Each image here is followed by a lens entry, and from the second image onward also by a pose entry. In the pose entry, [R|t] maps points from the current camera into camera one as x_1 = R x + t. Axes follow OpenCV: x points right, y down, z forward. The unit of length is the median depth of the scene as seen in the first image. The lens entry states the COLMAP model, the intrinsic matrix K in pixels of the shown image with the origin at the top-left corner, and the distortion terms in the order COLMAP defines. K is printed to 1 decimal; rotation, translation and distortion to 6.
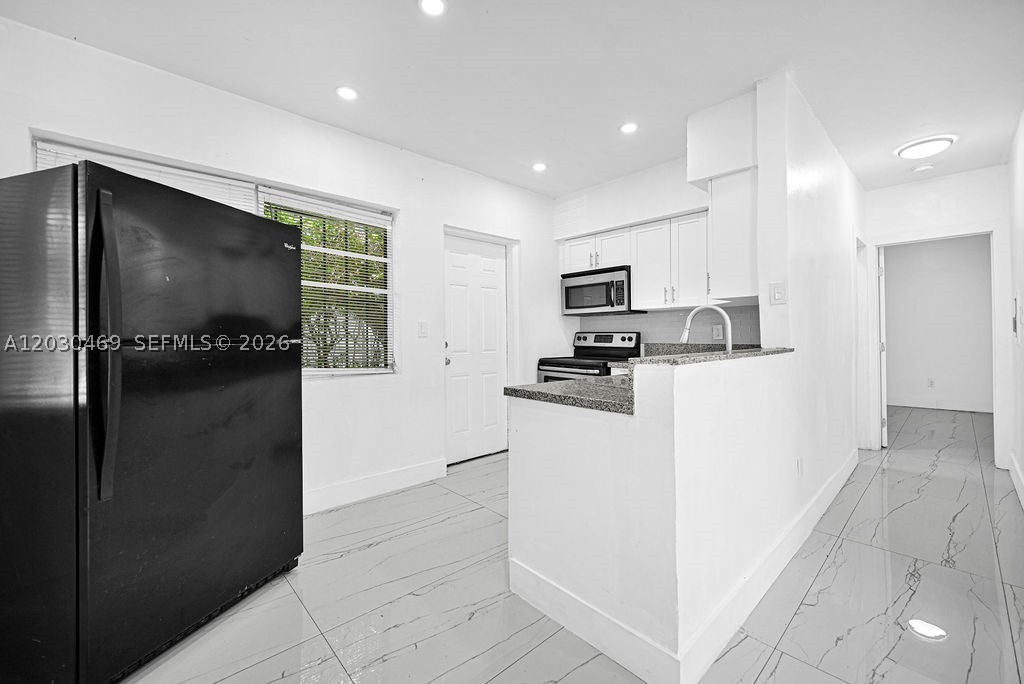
lens RADIAL K [[413.8, 0, 516.4], [0, 413.8, 331.7], [0, 0, 1]] dist [-0.002597, 0.000979]
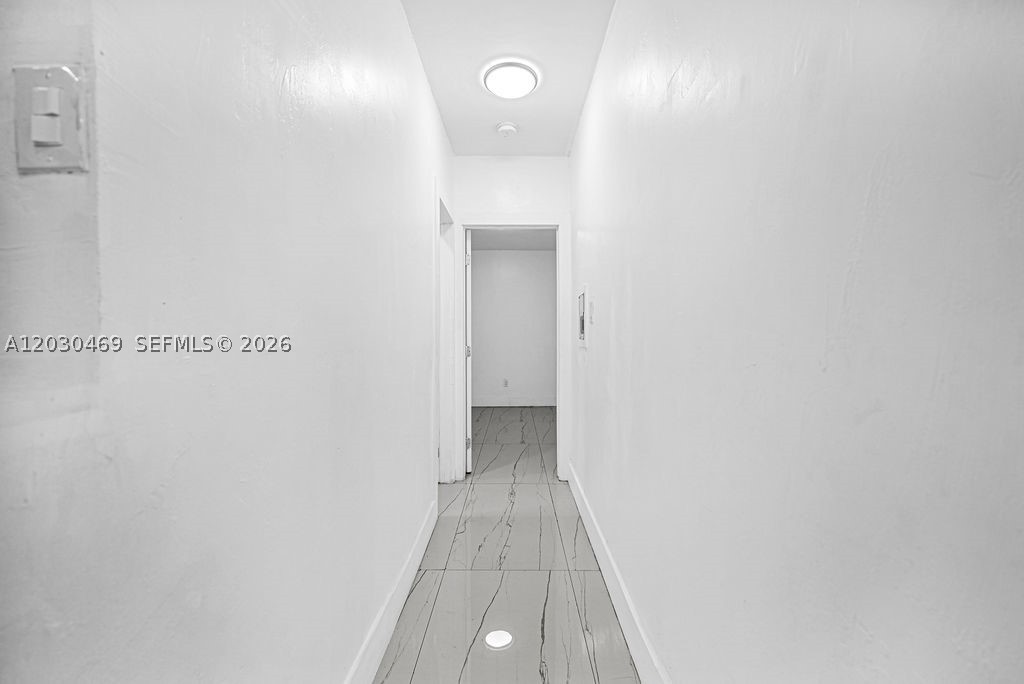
lens RADIAL K [[413.8, 0, 512.6], [0, 413.8, 340.0], [0, 0, 1]] dist [-0.002597, 0.000979]
pose [[0.686745, -0.000225, 0.726899, 0.375660], [-0.011087, 0.999880, 0.010783, 0.005647], [-0.726814, -0.015464, 0.686660, 0.400292]]
